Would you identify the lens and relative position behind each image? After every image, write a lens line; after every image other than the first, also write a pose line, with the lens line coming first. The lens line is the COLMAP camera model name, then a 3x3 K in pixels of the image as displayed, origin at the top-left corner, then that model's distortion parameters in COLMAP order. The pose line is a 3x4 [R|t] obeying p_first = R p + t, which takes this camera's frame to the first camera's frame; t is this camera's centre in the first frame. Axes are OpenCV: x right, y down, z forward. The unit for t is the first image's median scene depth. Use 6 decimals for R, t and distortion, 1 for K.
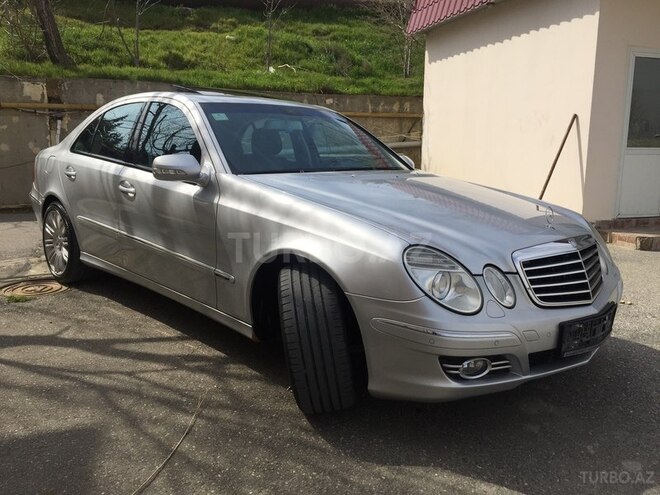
lens RADIAL K [[568.3, 0, 329.2], [0, 568.3, 248.8], [0, 0, 1]] dist [0.053335, -0.062039]
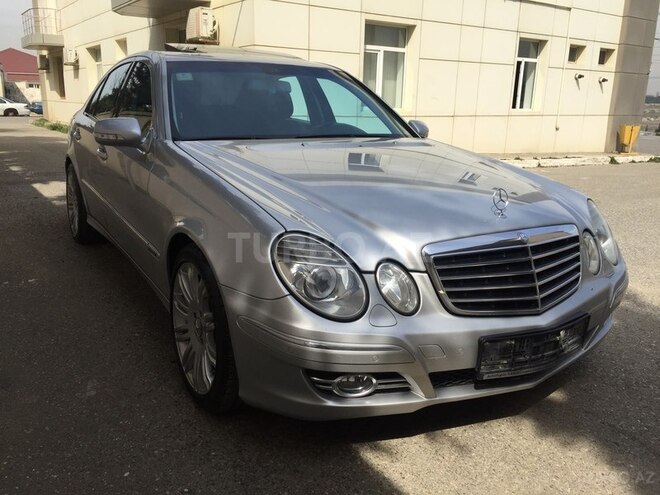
lens RADIAL K [[568.3, 0, 332.0], [0, 568.3, 247.7], [0, 0, 1]] dist [0.053335, -0.062039]
pose [[0.978444, 0.053766, -0.199391, 0.355060], [-0.041838, 0.997100, 0.063565, -0.036123], [0.202231, -0.053853, 0.977856, 0.190855]]
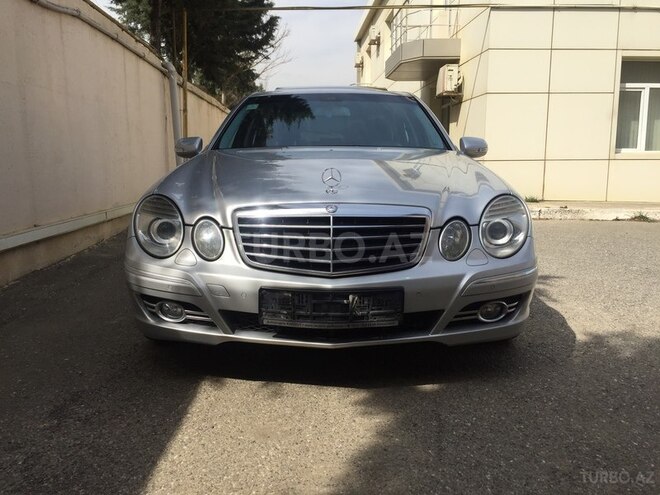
lens RADIAL K [[568.3, 0, 330.2], [0, 568.3, 244.5], [0, 0, 1]] dist [0.053335, -0.062039]
pose [[0.722998, 0.080805, -0.686108, 1.117824], [-0.112644, 0.993634, -0.001677, 0.052133], [0.681605, 0.078499, 0.727497, 0.401756]]
